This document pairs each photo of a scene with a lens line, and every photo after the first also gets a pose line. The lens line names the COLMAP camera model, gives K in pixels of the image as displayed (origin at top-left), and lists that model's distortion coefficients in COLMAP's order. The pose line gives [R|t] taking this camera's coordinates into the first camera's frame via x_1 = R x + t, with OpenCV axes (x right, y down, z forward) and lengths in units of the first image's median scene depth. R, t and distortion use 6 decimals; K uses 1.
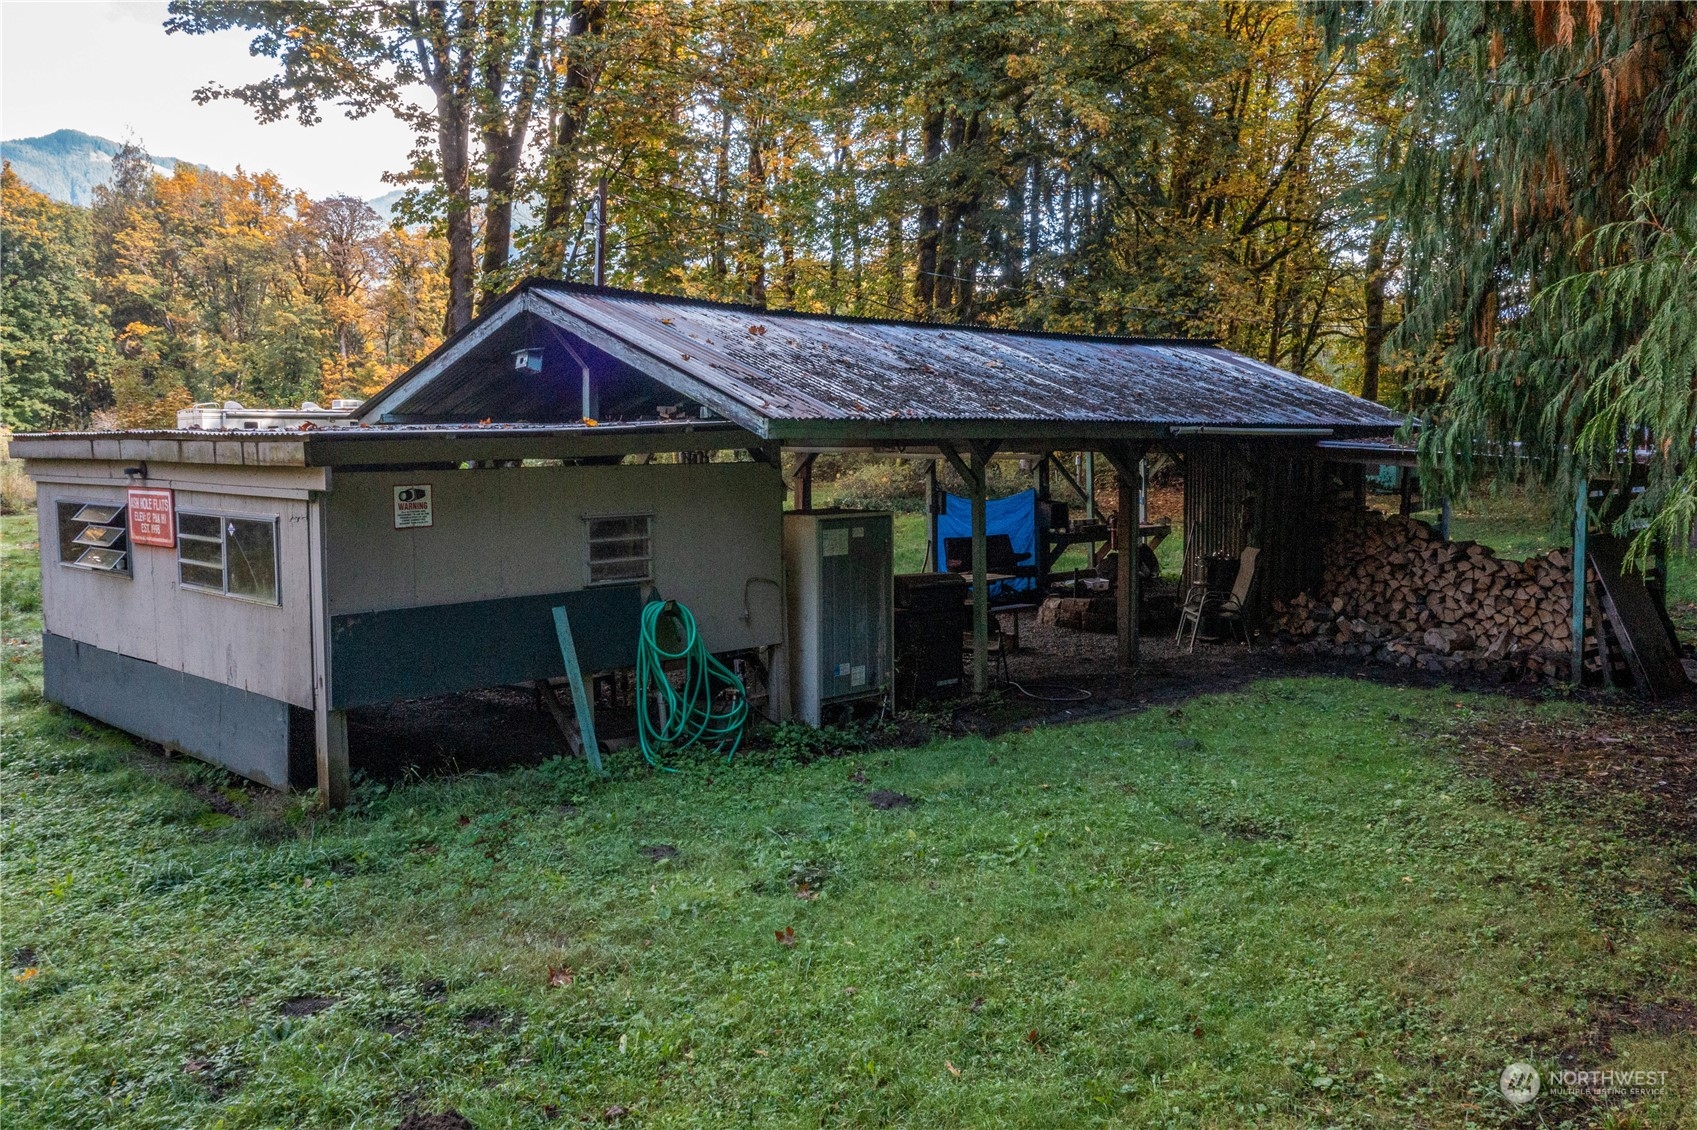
lens RADIAL K [[1399.5, 0, 855.3], [0, 1399.5, 564.9], [0, 0, 1]] dist [-0.002698, 0.002699]
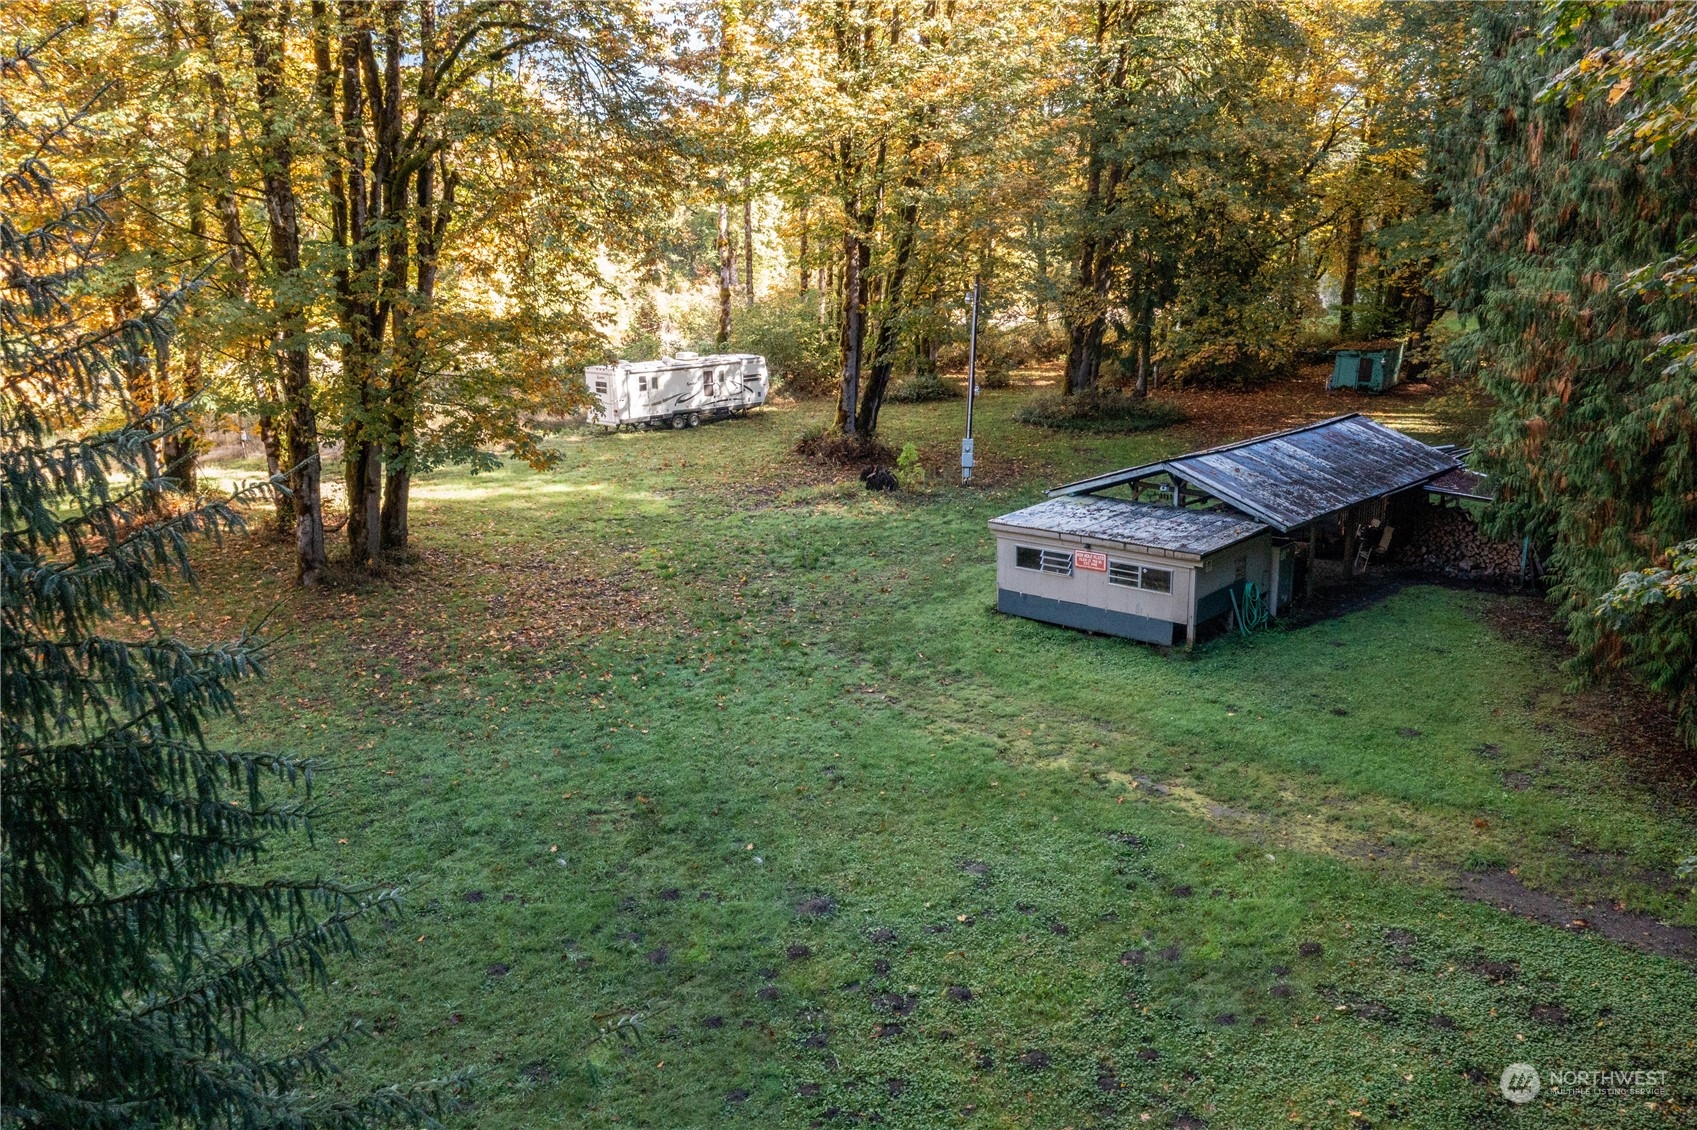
lens RADIAL K [[1399.5, 0, 843.1], [0, 1399.5, 562.9], [0, 0, 1]] dist [-0.002698, 0.002699]
pose [[0.998165, -0.024688, 0.055298, -1.104113], [0.015910, 0.987961, 0.153883, -0.467758], [-0.058431, -0.152721, 0.986540, -1.861663]]
